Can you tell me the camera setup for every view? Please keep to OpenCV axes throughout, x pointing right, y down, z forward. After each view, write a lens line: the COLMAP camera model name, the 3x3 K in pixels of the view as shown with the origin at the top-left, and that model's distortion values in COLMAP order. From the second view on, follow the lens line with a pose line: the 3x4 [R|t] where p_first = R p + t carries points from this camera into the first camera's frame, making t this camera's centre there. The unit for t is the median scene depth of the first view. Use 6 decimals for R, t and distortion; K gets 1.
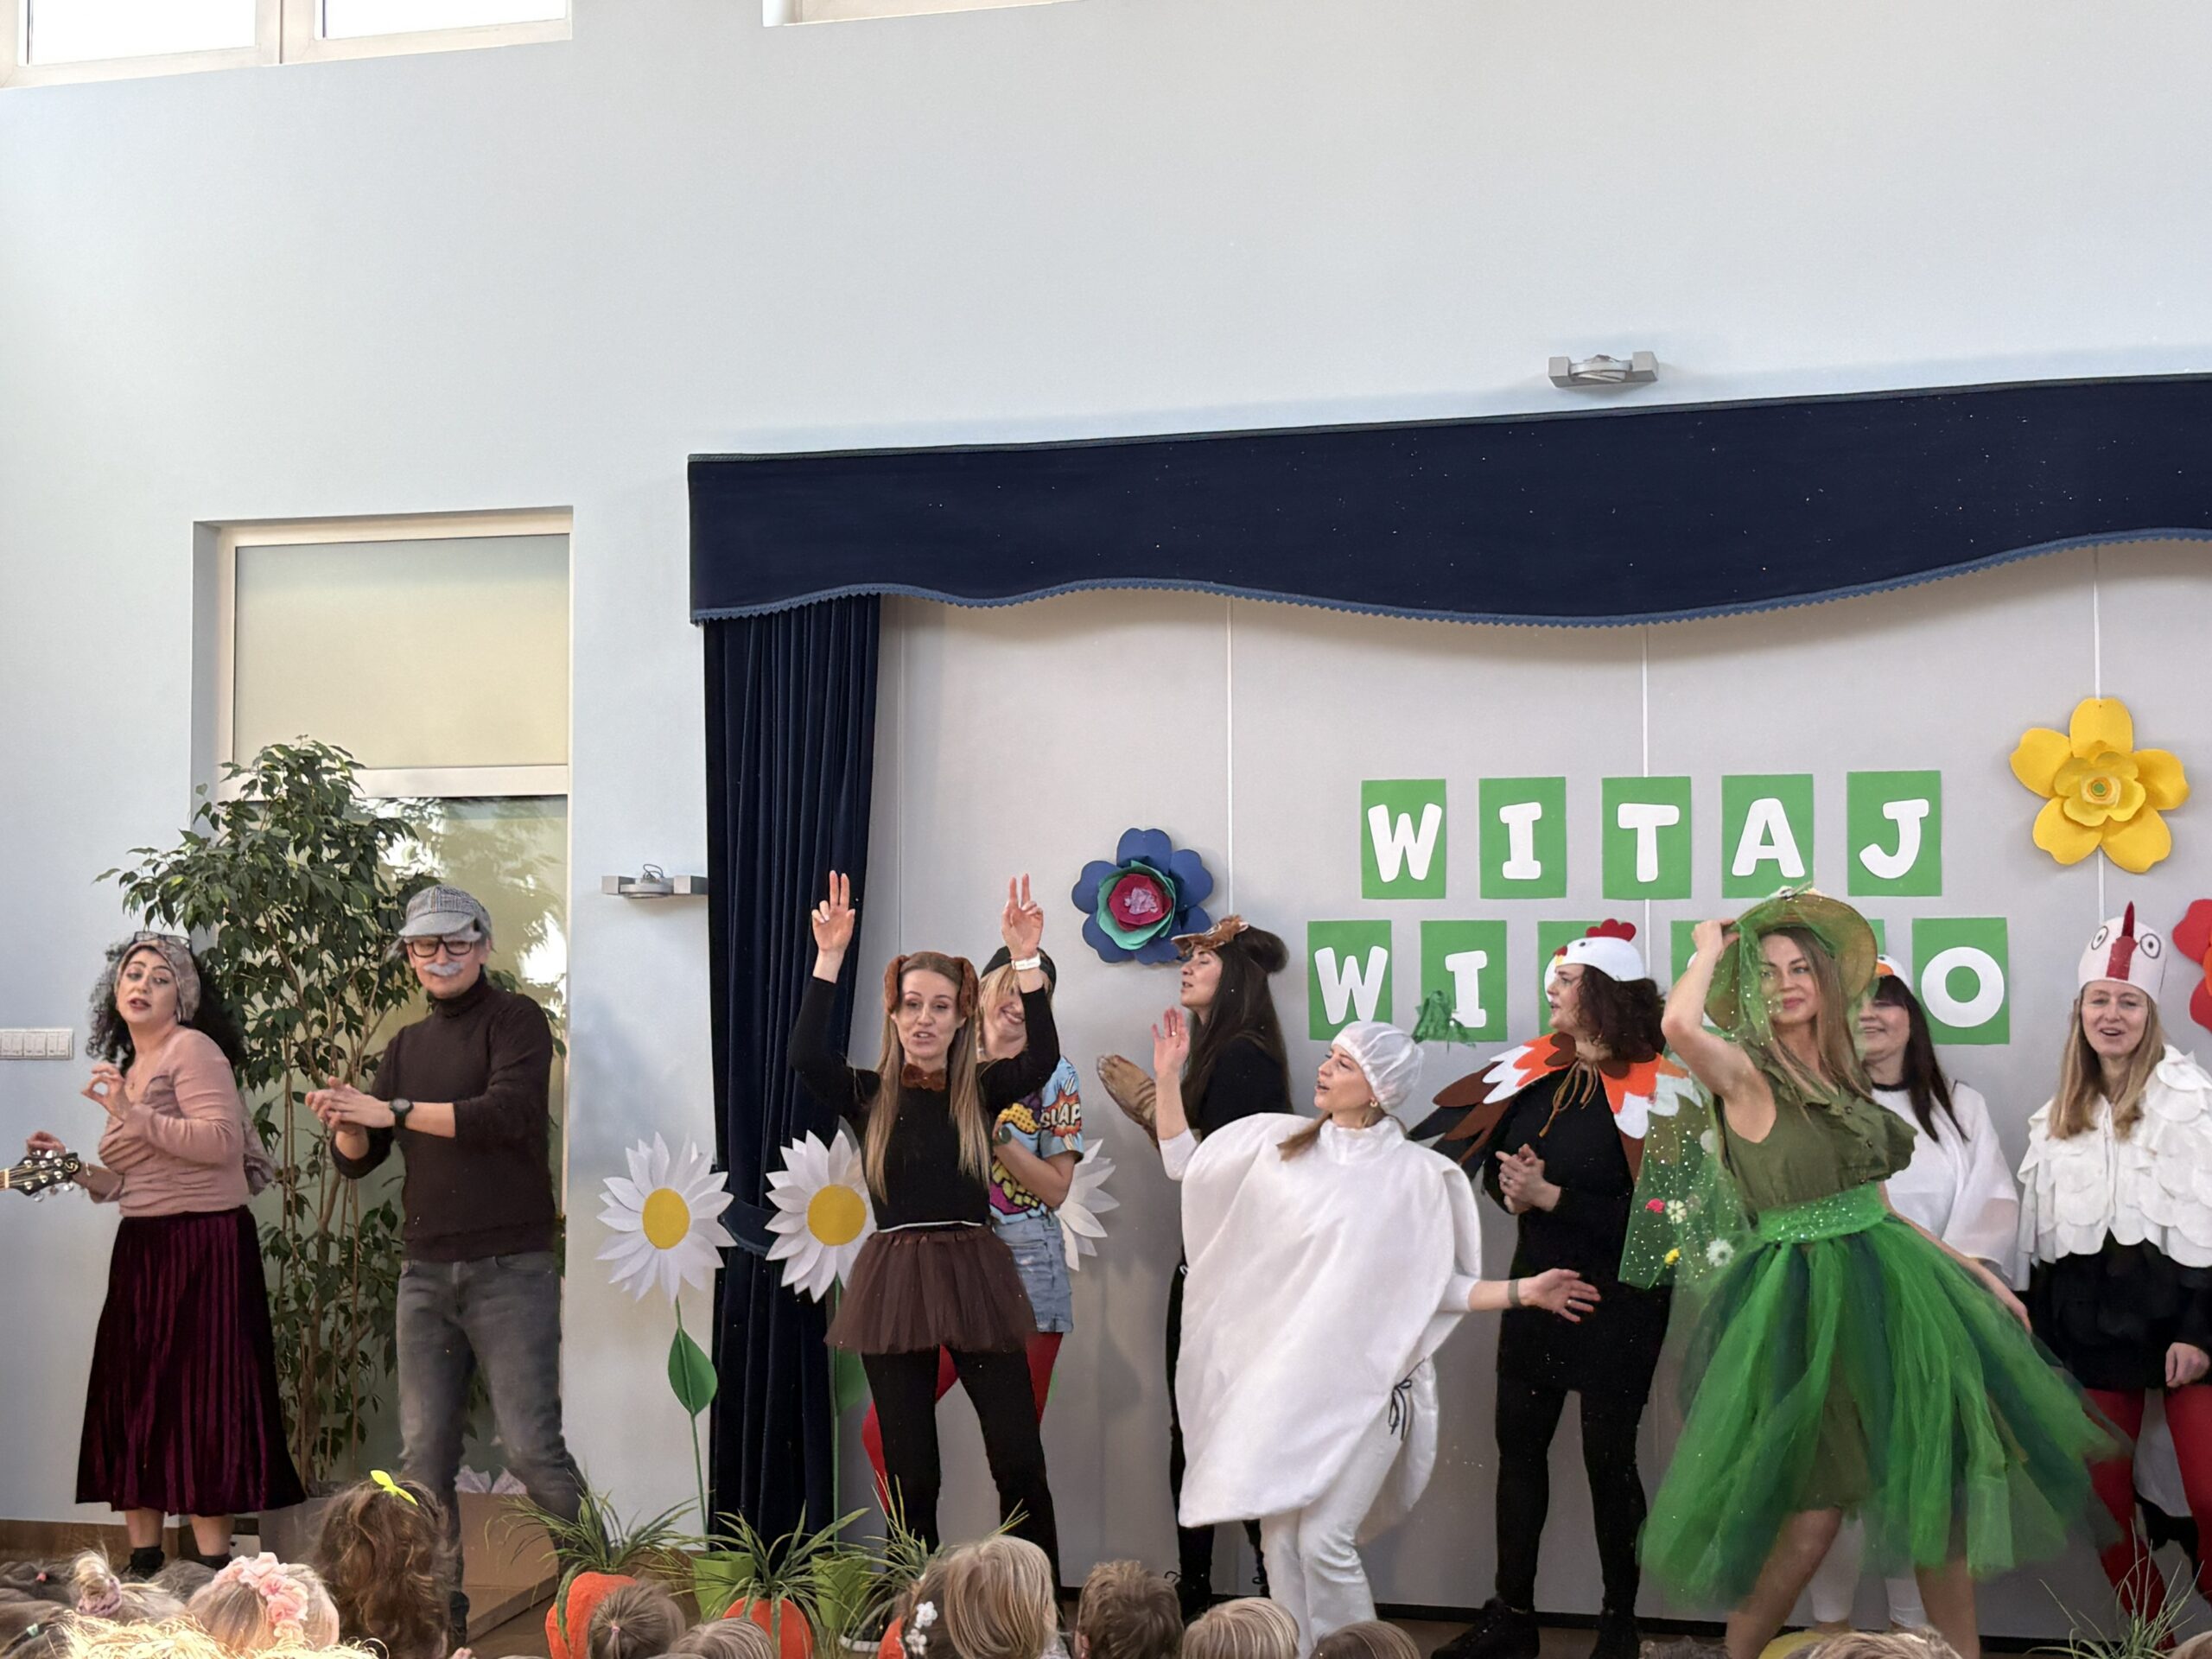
lens RADIAL K [[3175.1, 0, 1075.9], [0, 3175.1, 835.2], [0, 0, 1]] dist [0.068660, 0.000000]
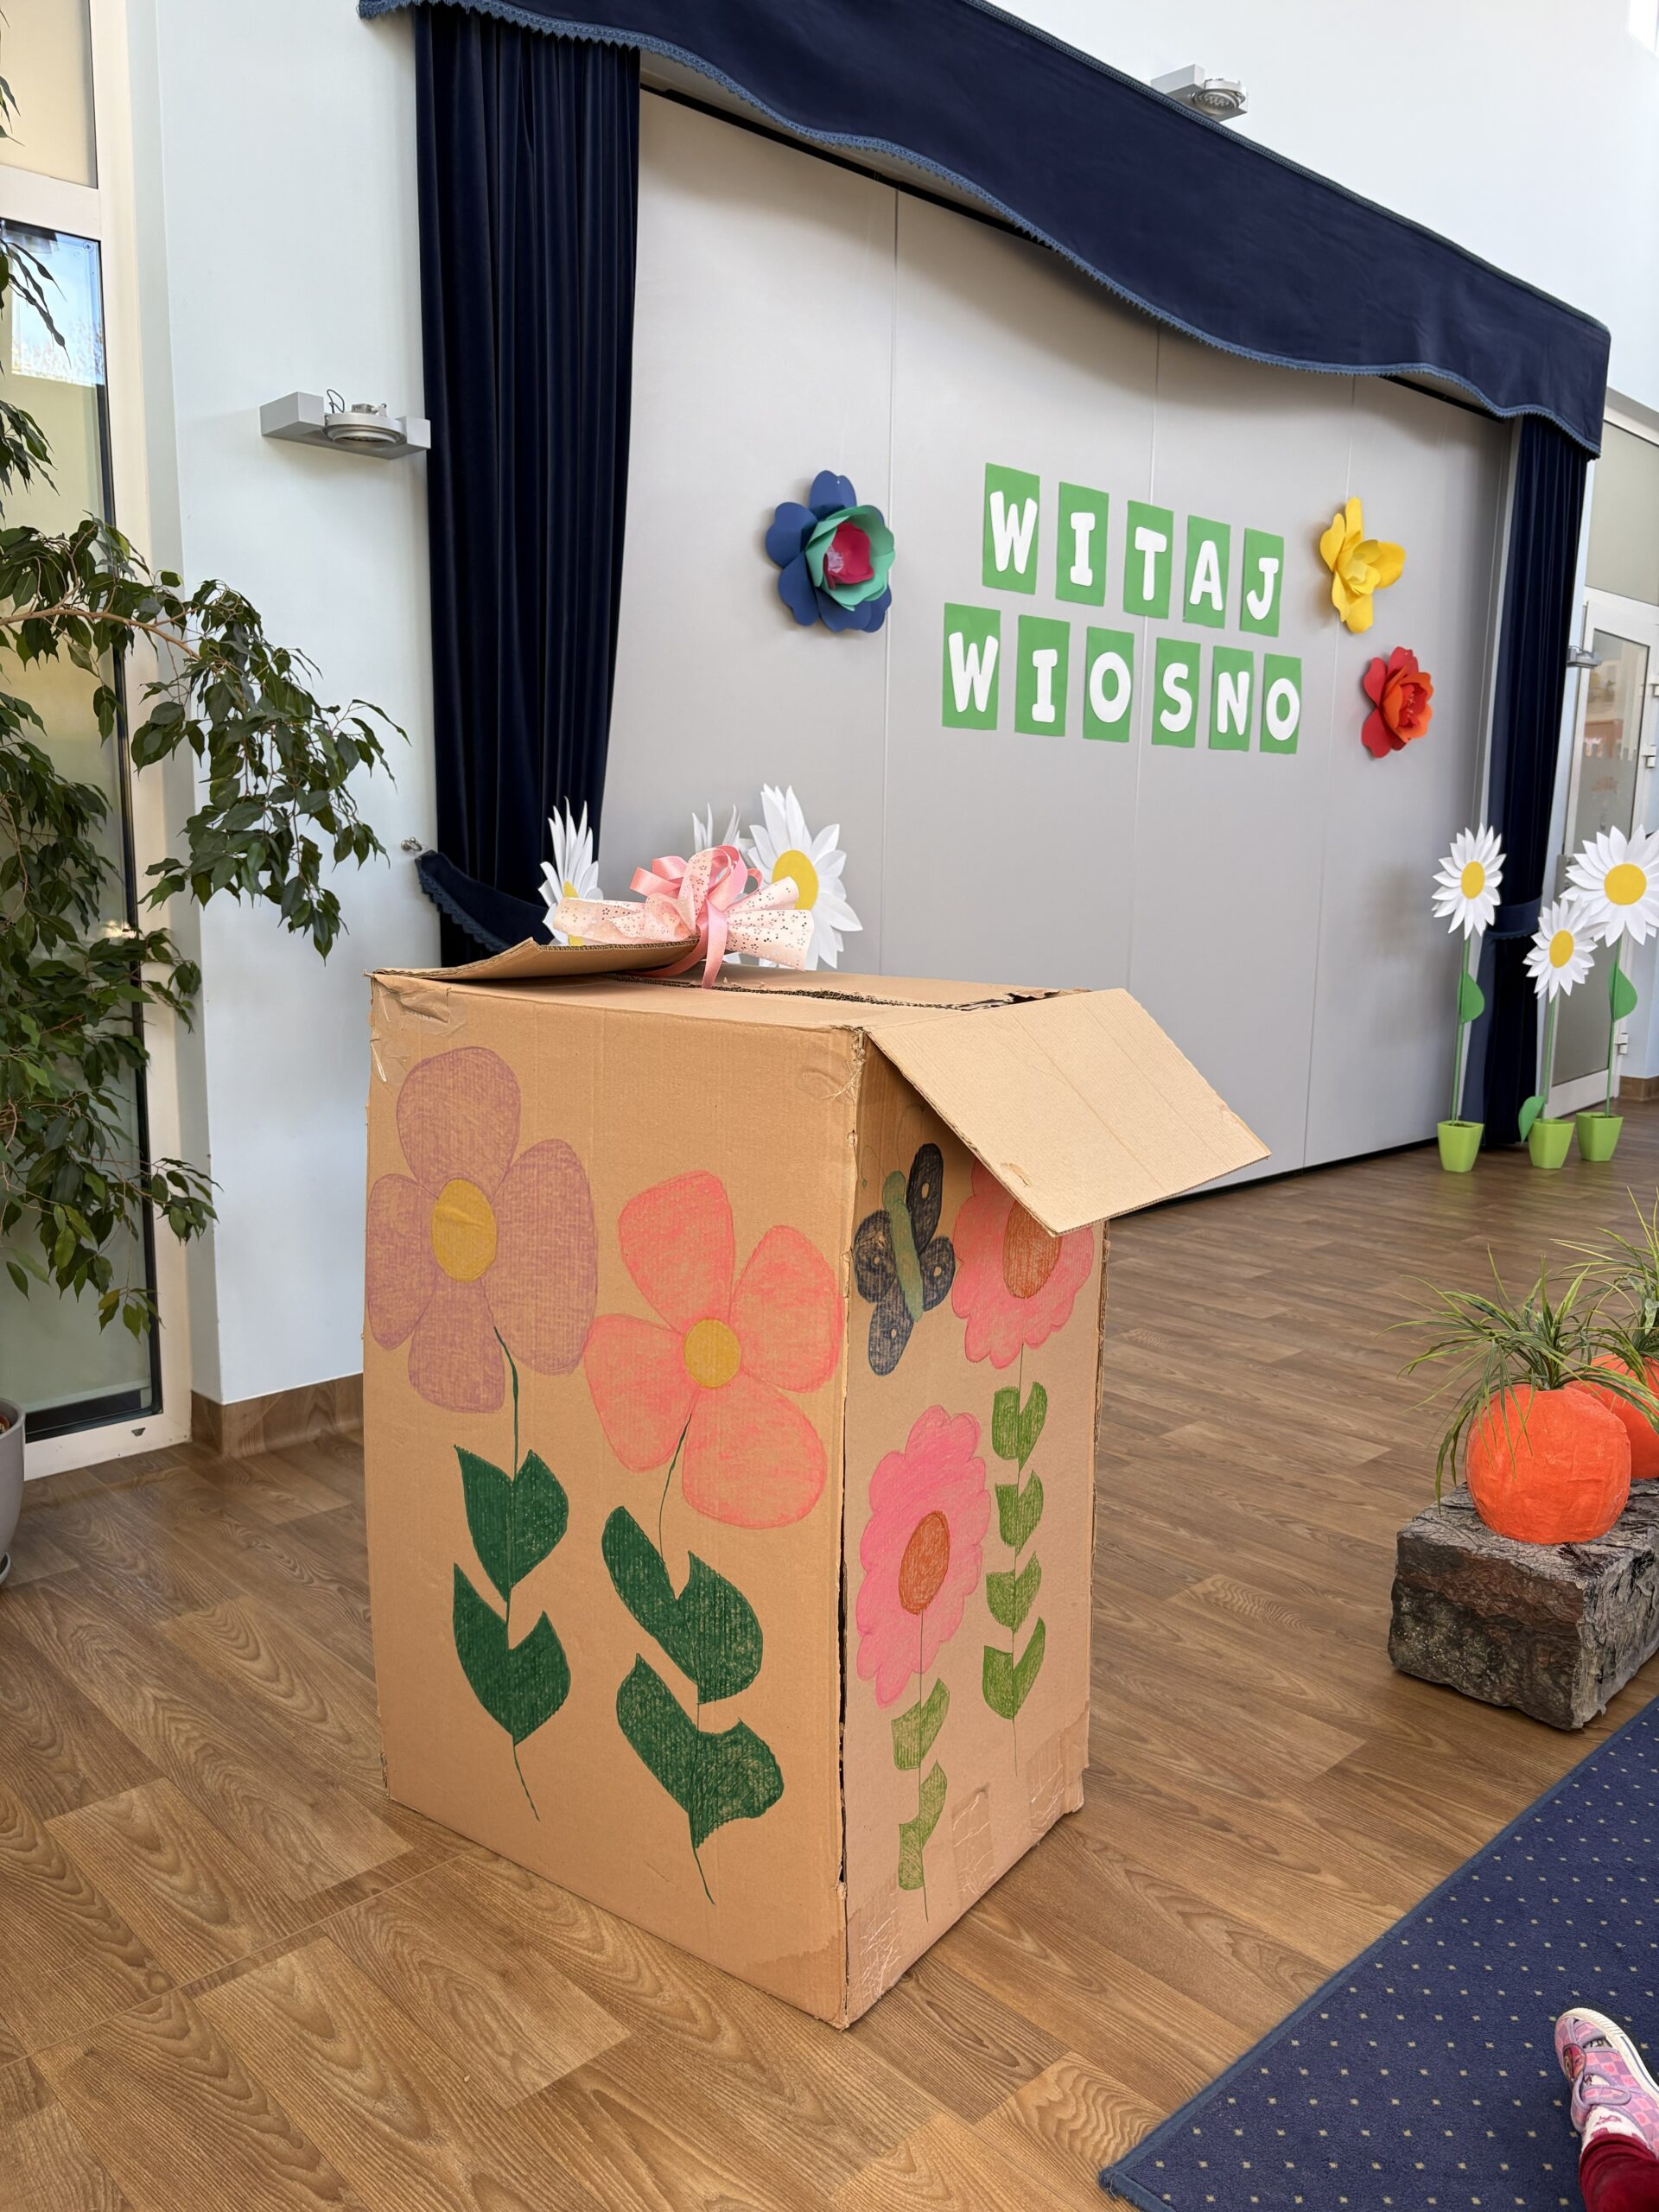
lens RADIAL K [[1661.1, 0, 776.7], [0, 1661.1, 1080.2], [0, 0, 1]] dist [0.066743, -0.025225]
pose [[0.527550, -0.110899, 0.842254, -0.416551], [-0.063803, 0.983470, 0.169456, 0.089902], [-0.847125, -0.143135, 0.511754, 0.762927]]
